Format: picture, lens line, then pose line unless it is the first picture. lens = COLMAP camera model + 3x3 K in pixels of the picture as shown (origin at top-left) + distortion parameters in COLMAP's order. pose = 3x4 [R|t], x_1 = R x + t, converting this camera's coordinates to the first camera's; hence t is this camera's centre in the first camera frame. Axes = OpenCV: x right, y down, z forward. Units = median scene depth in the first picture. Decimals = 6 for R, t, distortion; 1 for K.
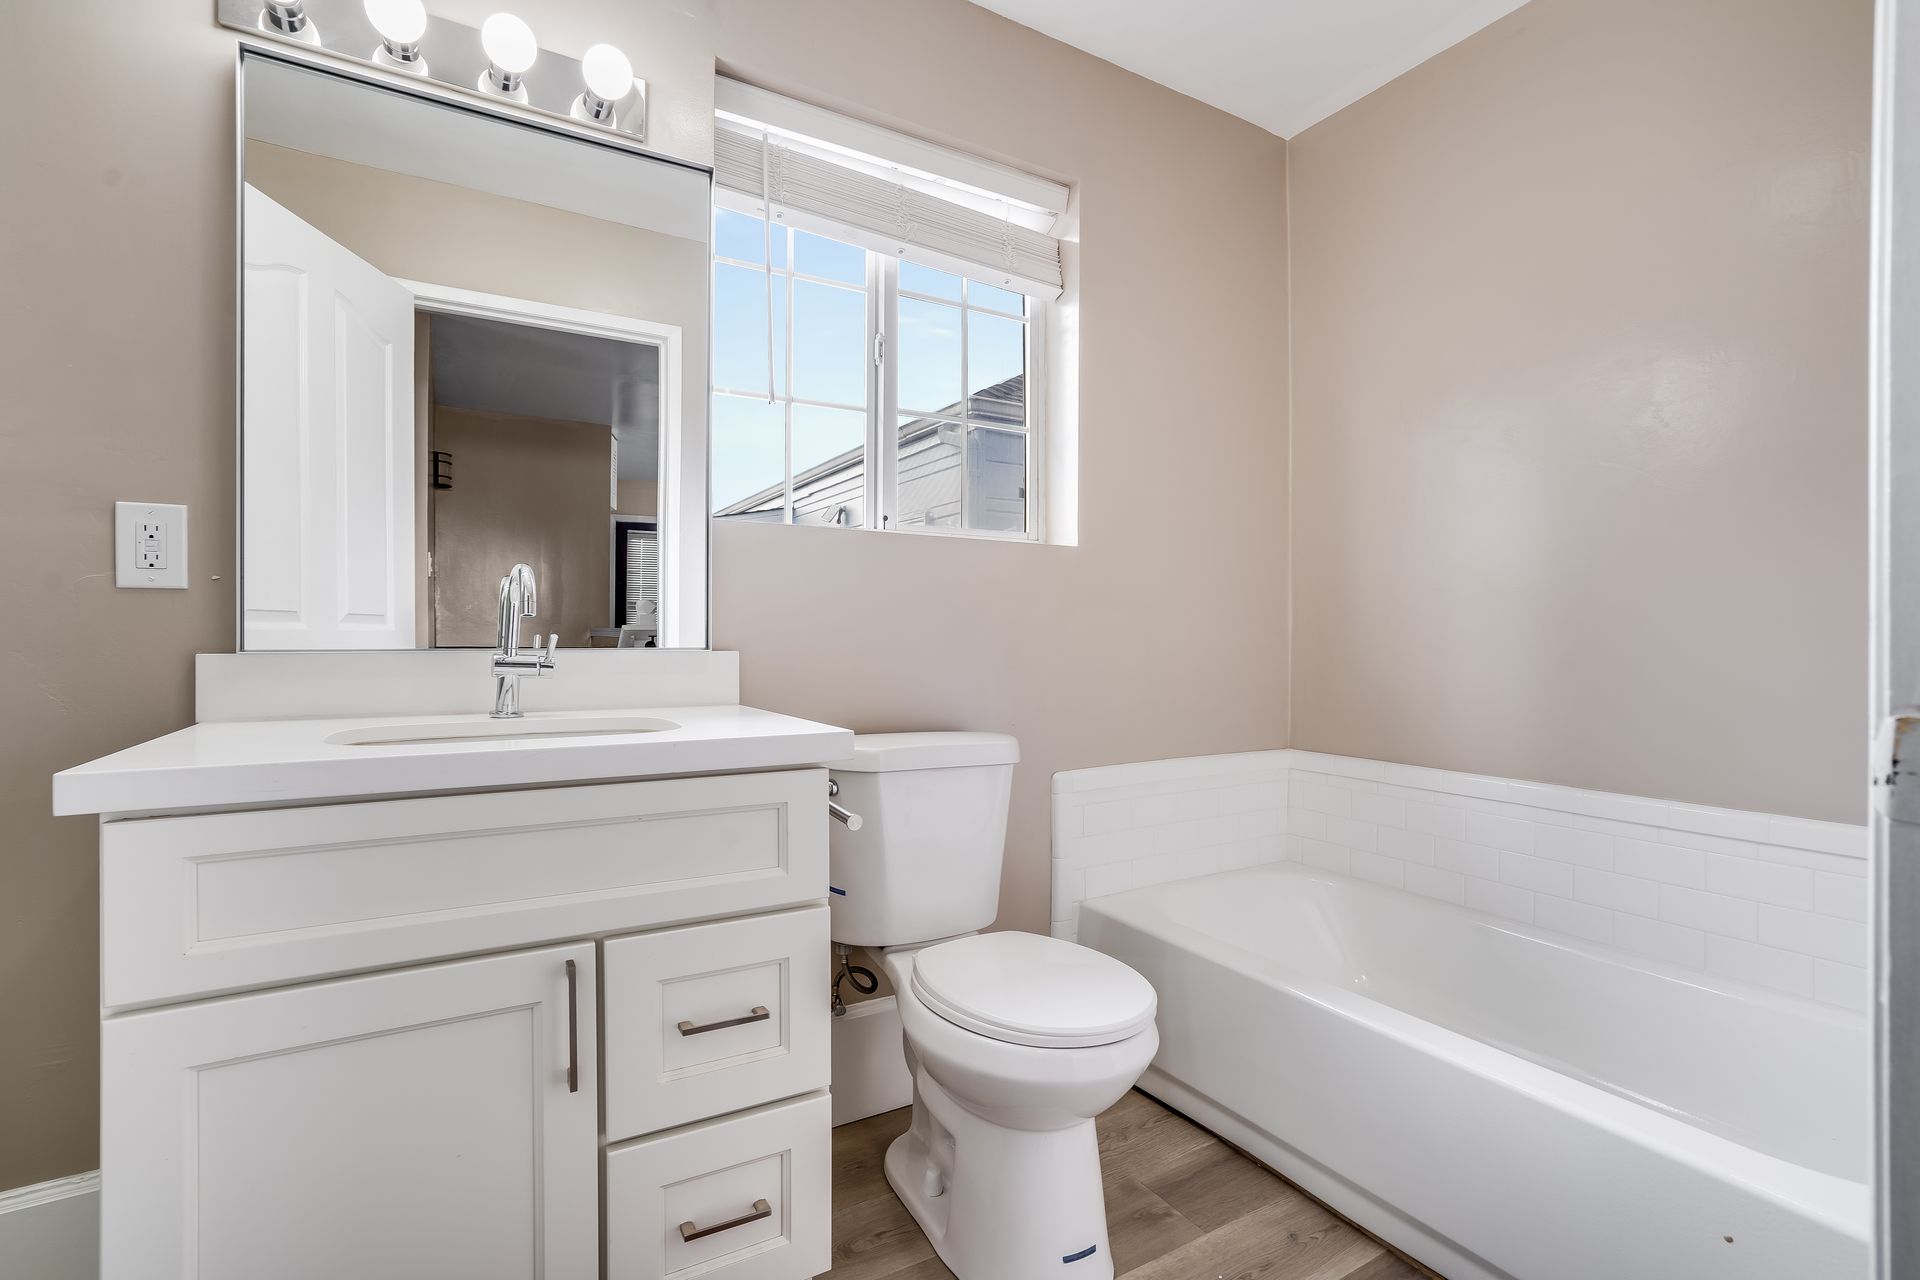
lens RADIAL K [[892.6, 0, 960.2], [0, 892.6, 638.8], [0, 0, 1]] dist [-0.041161, 0.005236]
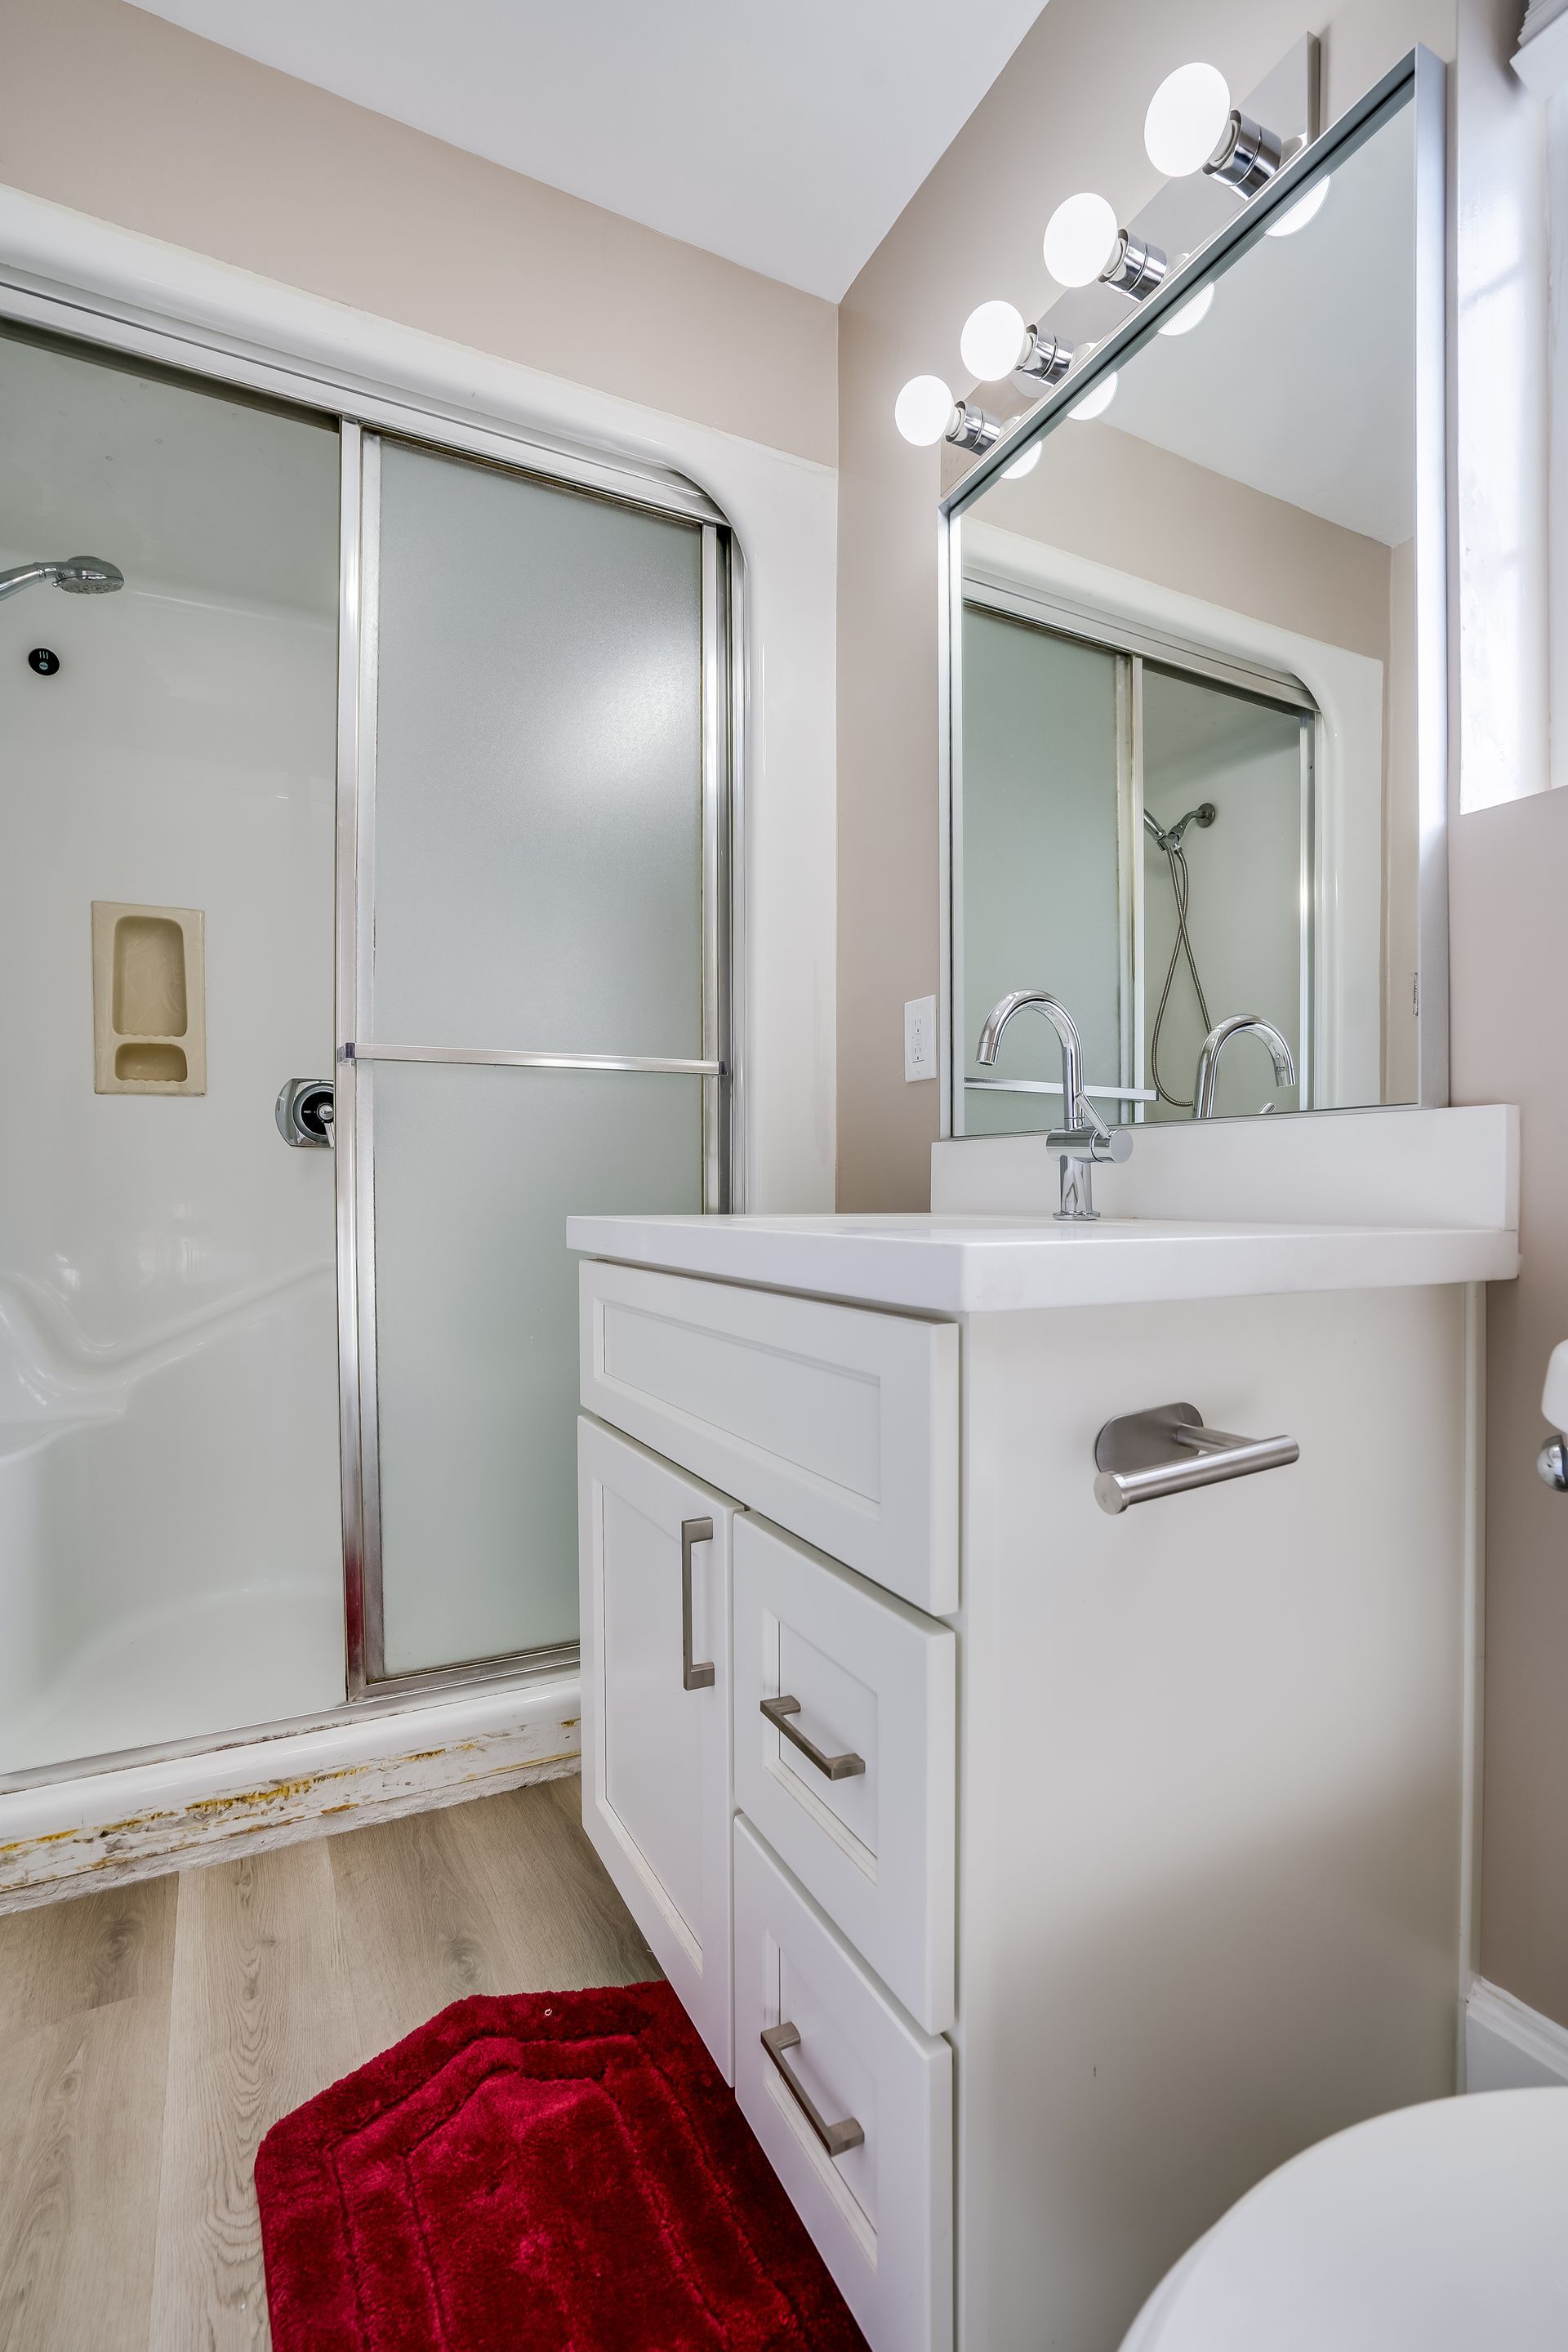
lens RADIAL K [[1093.4, 0, 784.9], [0, 1093.4, 1187.4], [0, 0, 1]] dist [-0.041161, 0.005236]
pose [[-0.058622, -0.003048, -0.998276, 0.388333], [-0.003086, 0.999991, -0.002872, 0.075336], [0.998275, 0.002912, -0.058631, 0.924588]]
